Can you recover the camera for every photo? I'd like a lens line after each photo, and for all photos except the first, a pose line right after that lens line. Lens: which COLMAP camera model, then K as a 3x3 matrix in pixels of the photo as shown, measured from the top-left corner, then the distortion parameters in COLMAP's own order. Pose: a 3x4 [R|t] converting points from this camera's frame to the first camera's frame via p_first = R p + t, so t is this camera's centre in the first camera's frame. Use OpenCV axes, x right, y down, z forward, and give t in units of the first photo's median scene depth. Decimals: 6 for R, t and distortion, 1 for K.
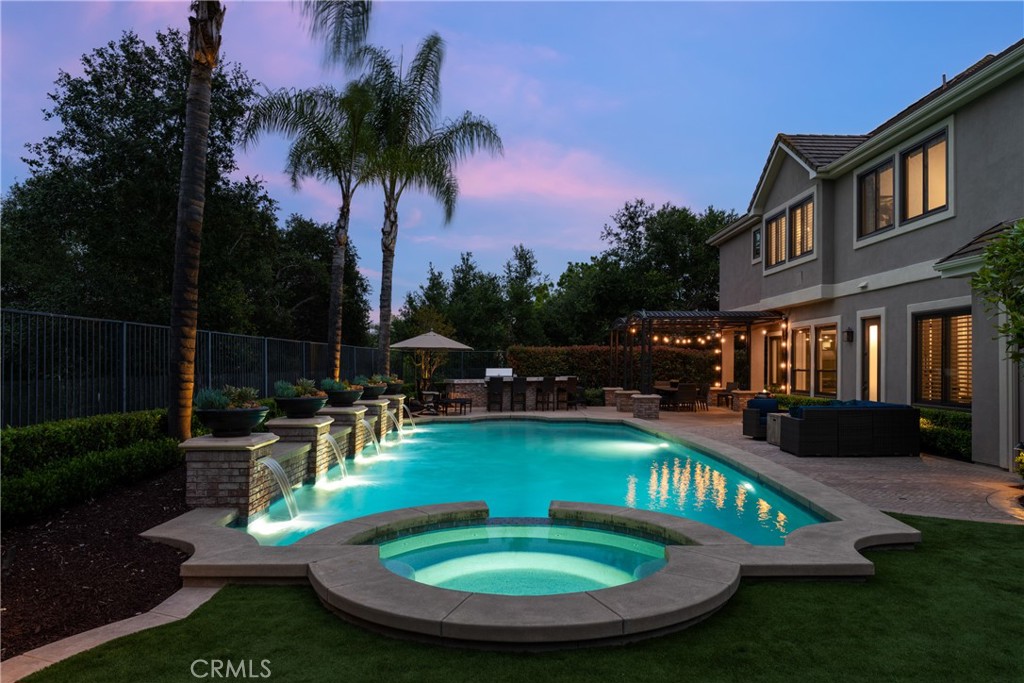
lens RADIAL K [[706.6, 0, 509.4], [0, 706.6, 356.3], [0, 0, 1]] dist [0.006160, 0.001018]
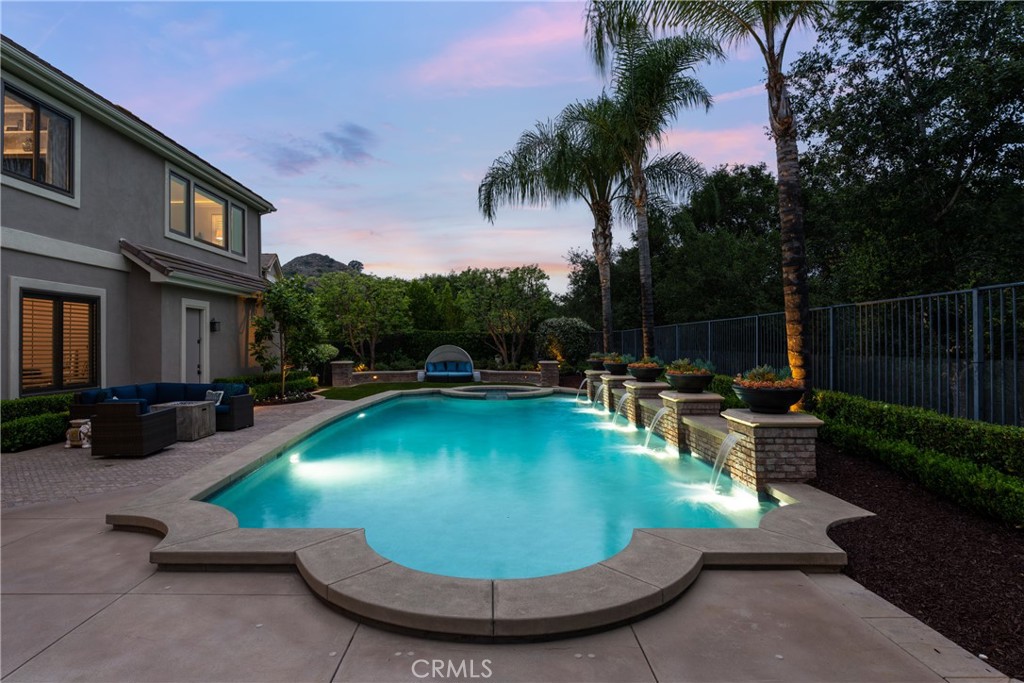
lens RADIAL K [[534.0, 0, 512.0], [0, 534.0, 341.5], [0, 0, 1]] dist [0.000091, 0.000017]
pose [[-0.999522, 0.001455, -0.030879, 0.003945], [0.001910, 0.999890, -0.014709, 0.009190], [0.030854, -0.014761, -0.999415, 1.192998]]
